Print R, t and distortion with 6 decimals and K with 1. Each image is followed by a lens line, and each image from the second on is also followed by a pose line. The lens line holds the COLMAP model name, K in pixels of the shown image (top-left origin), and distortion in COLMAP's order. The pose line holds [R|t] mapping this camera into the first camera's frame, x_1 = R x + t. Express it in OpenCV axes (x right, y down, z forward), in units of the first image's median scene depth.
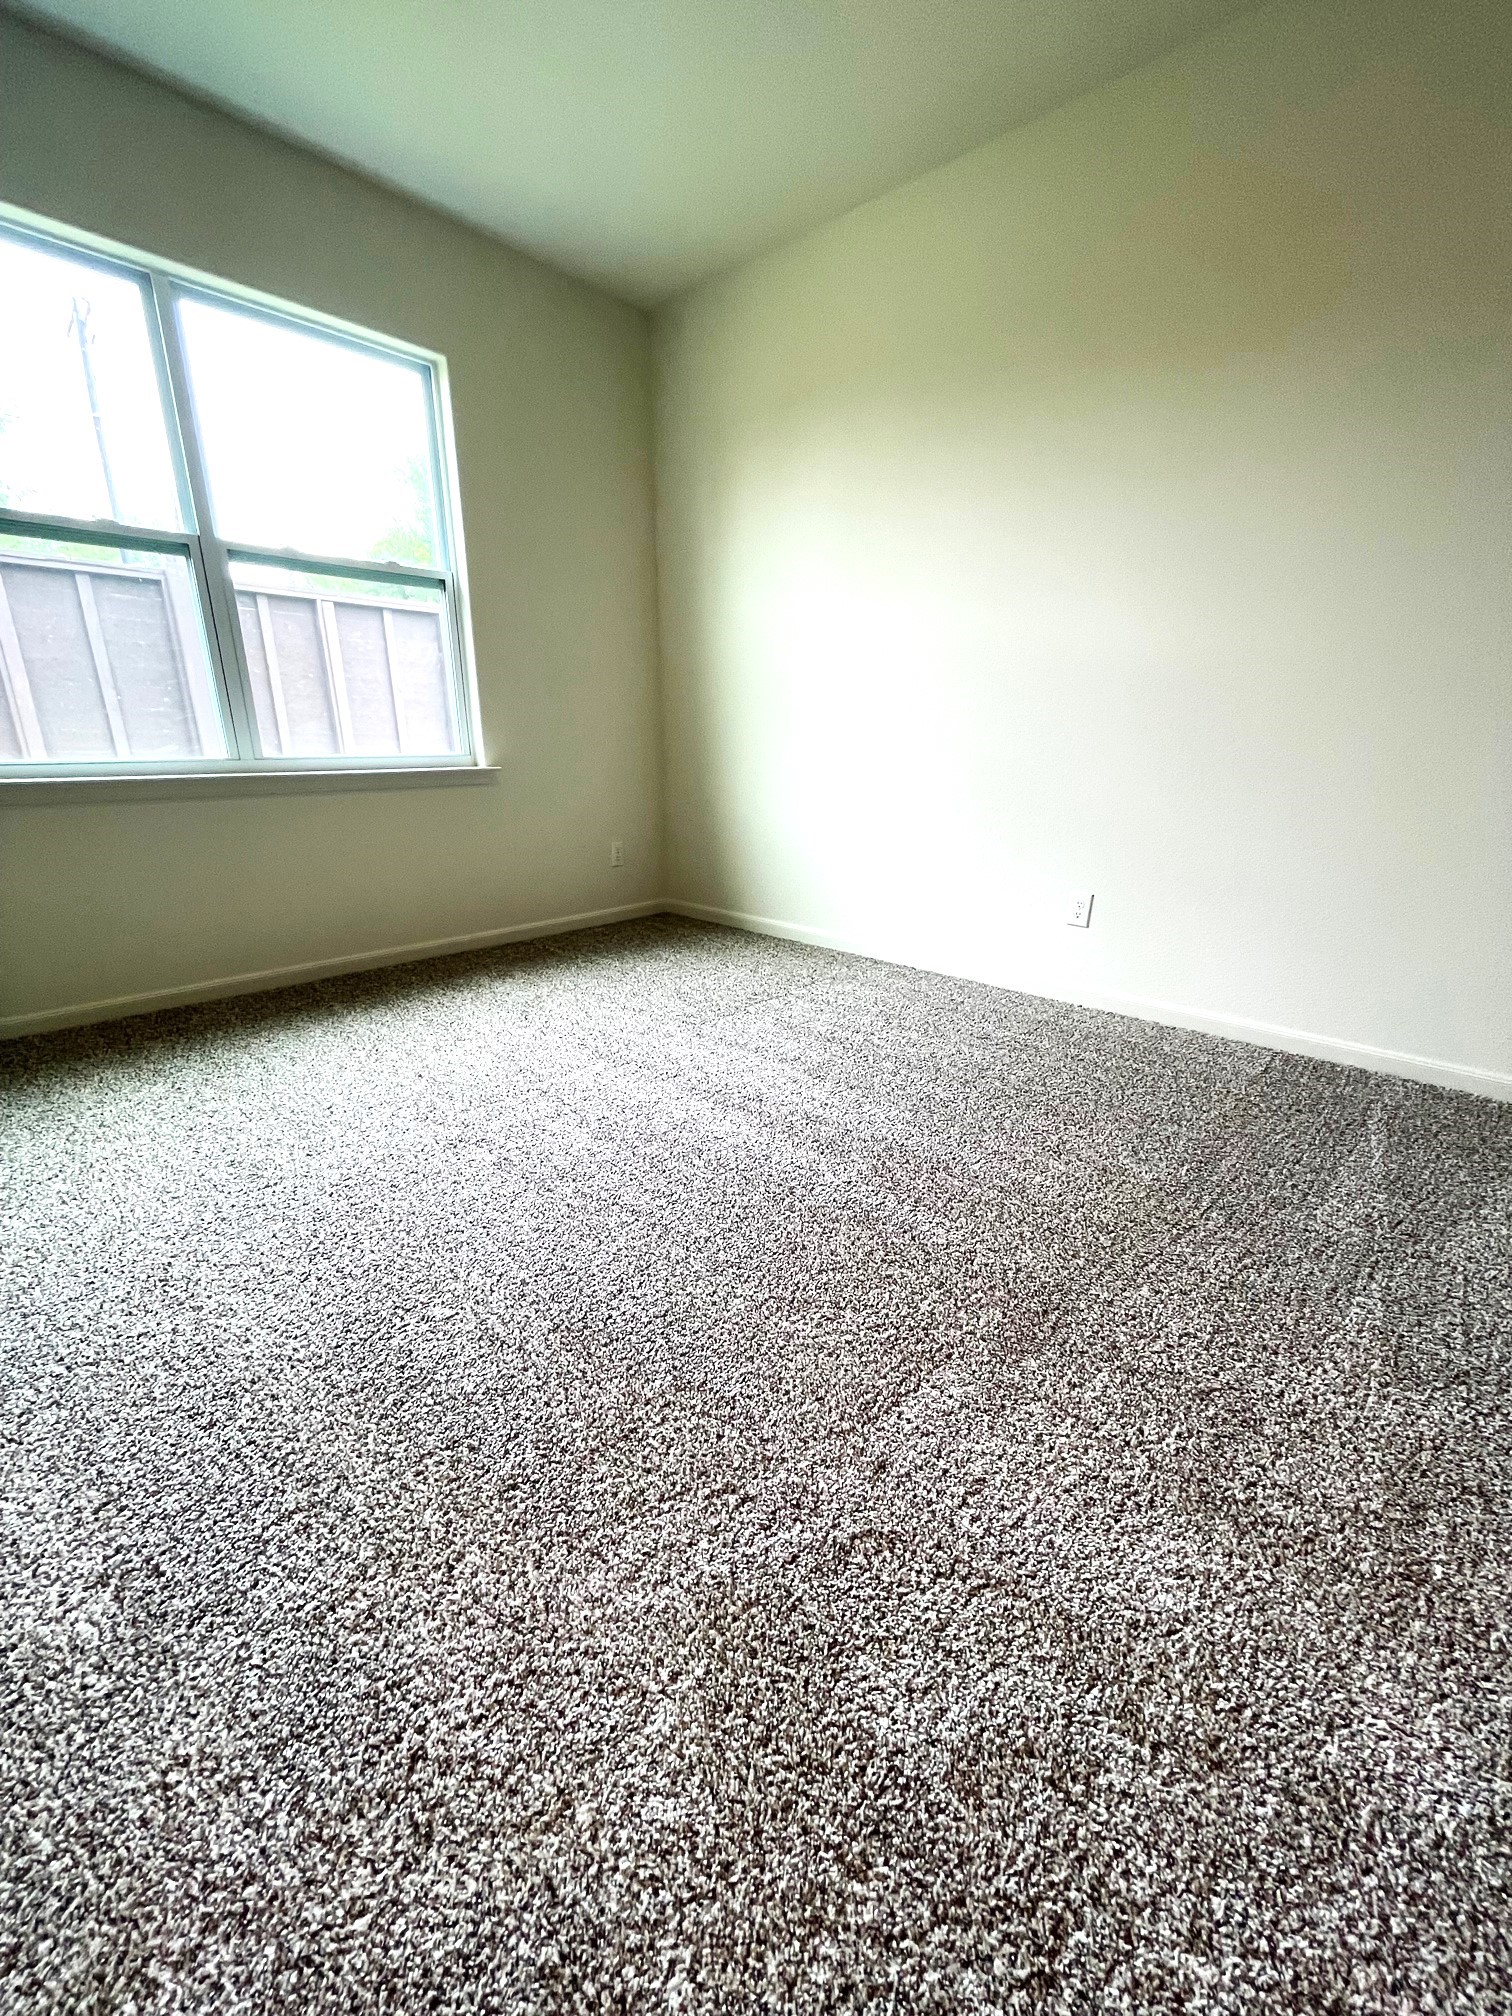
lens RADIAL K [[820.0, 0, 747.7], [0, 820.0, 1007.6], [0, 0, 1]] dist [-0.002494, 0.000244]
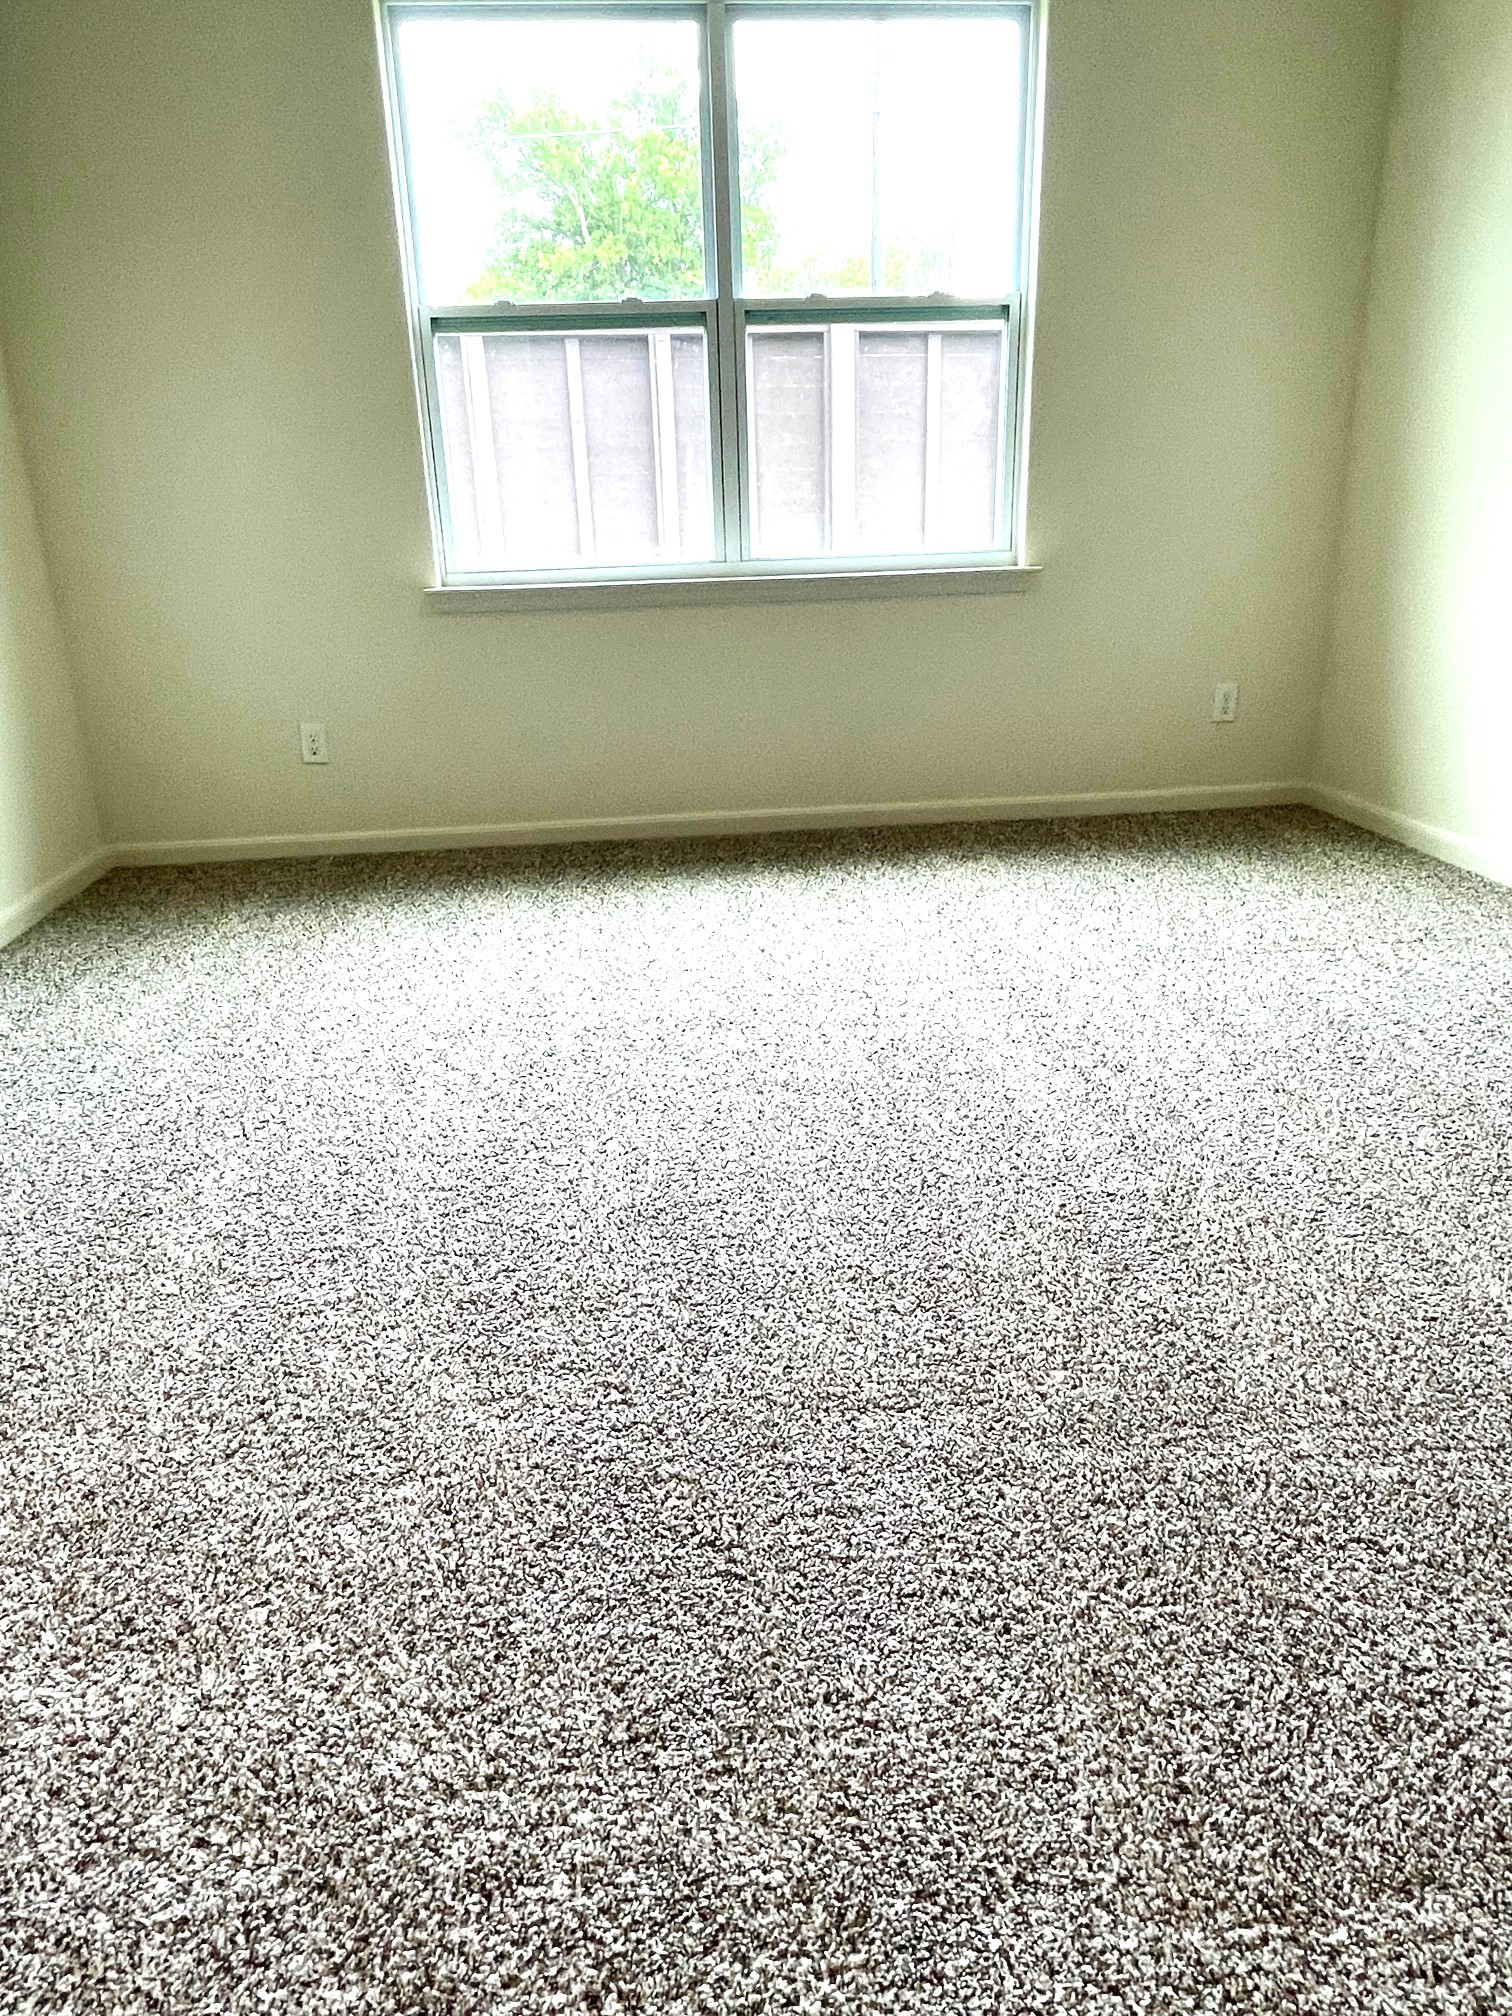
lens RADIAL K [[1299.6, 0, 763.2], [0, 1299.6, 1006.5], [0, 0, 1]] dist [-0.000816, -0.002440]
pose [[0.752794, 0.203392, -0.626046, 0.399230], [-0.175401, 0.978661, 0.107038, -0.001485], [0.634457, 0.029231, 0.772405, -0.007330]]
